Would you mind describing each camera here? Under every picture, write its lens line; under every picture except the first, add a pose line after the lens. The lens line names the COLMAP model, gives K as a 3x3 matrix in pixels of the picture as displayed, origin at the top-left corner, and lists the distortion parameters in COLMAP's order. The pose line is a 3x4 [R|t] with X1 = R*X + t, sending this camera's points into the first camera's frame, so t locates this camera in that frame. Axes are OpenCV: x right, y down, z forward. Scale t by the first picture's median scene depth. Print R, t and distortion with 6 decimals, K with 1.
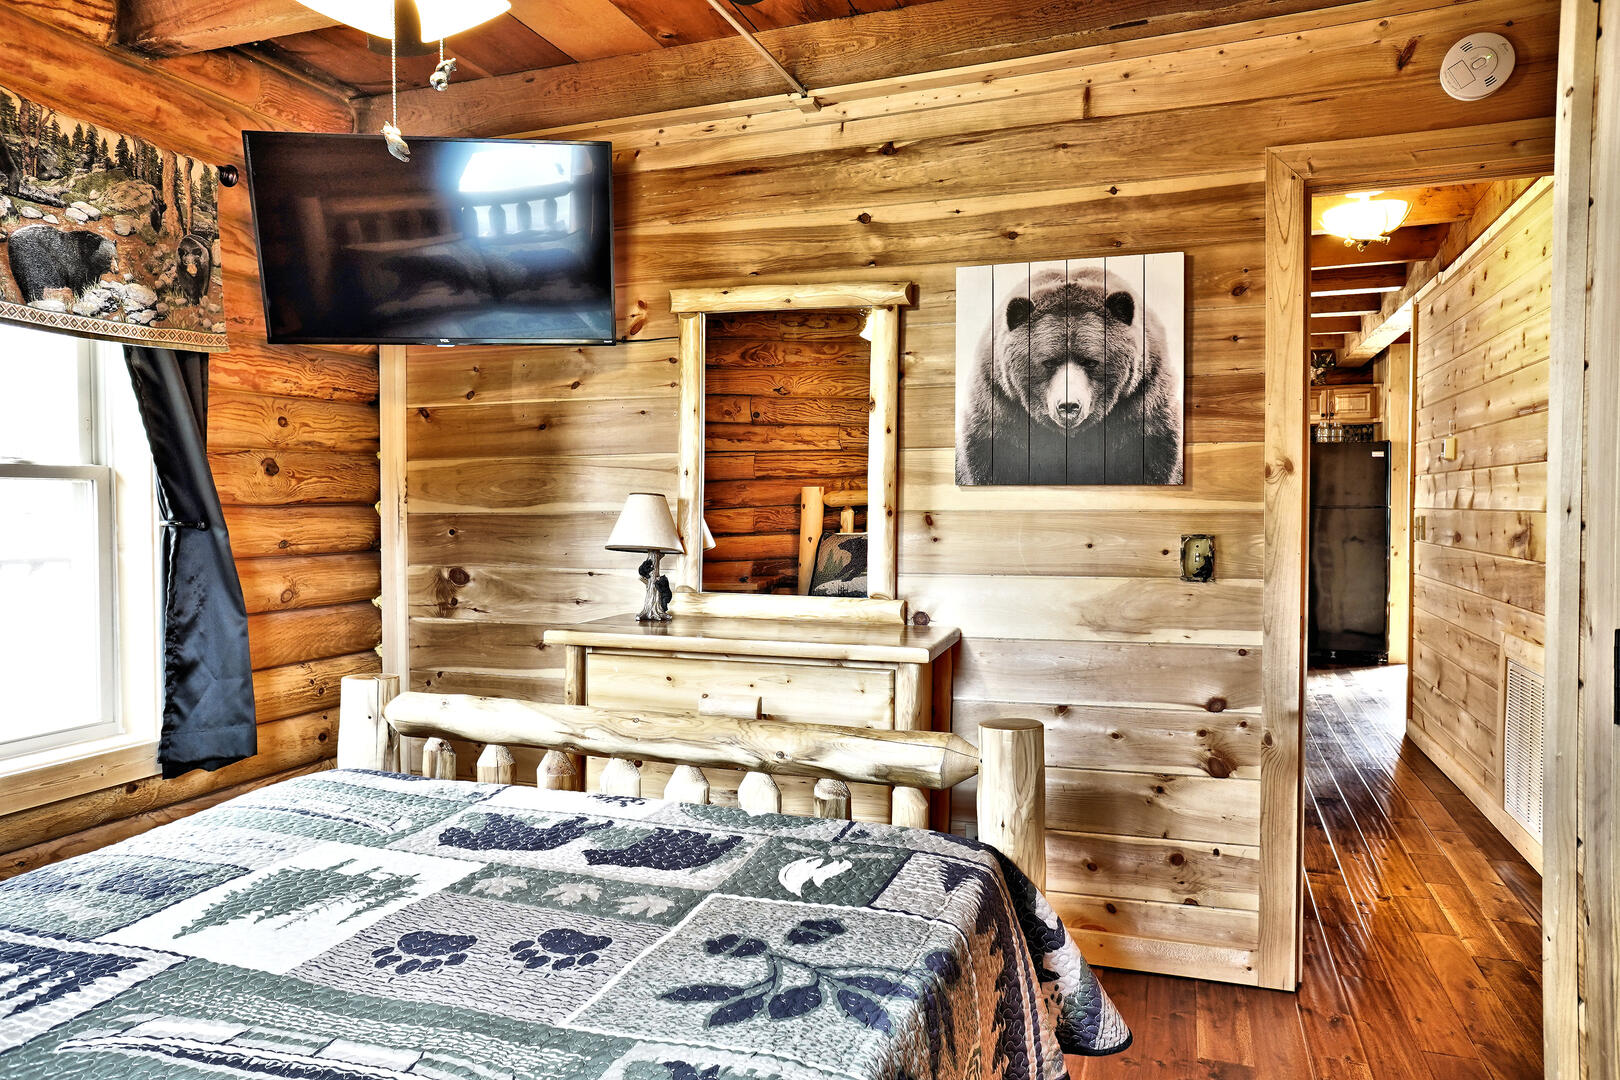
lens RADIAL K [[1083.2, 0, 810.0], [0, 1083.2, 540.0], [0, 0, 1]] dist [-0.070276, 0.086802]
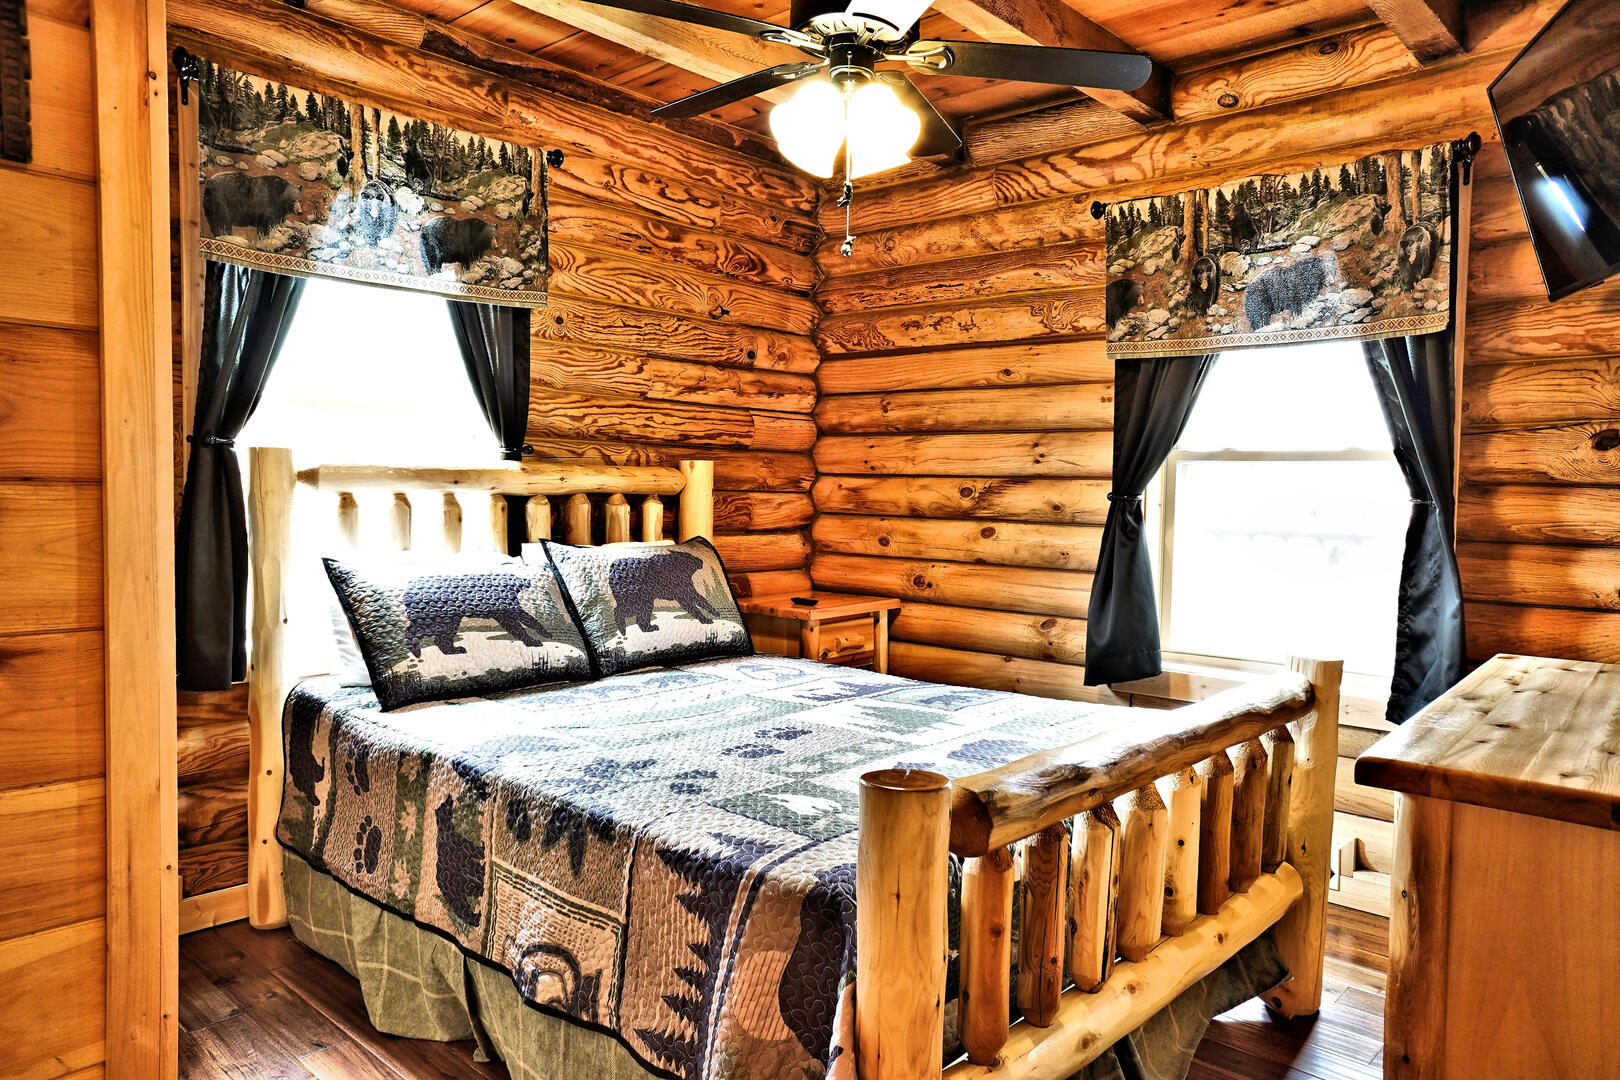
lens RADIAL K [[1083.2, 0, 810.0], [0, 1083.2, 540.0], [0, 0, 1]] dist [-0.070276, 0.086802]
pose [[-0.393276, 0.045804, -0.918279, 0.670114], [-0.040971, 0.996893, 0.067273, -0.024951], [0.918507, 0.064080, -0.390177, 0.943530]]
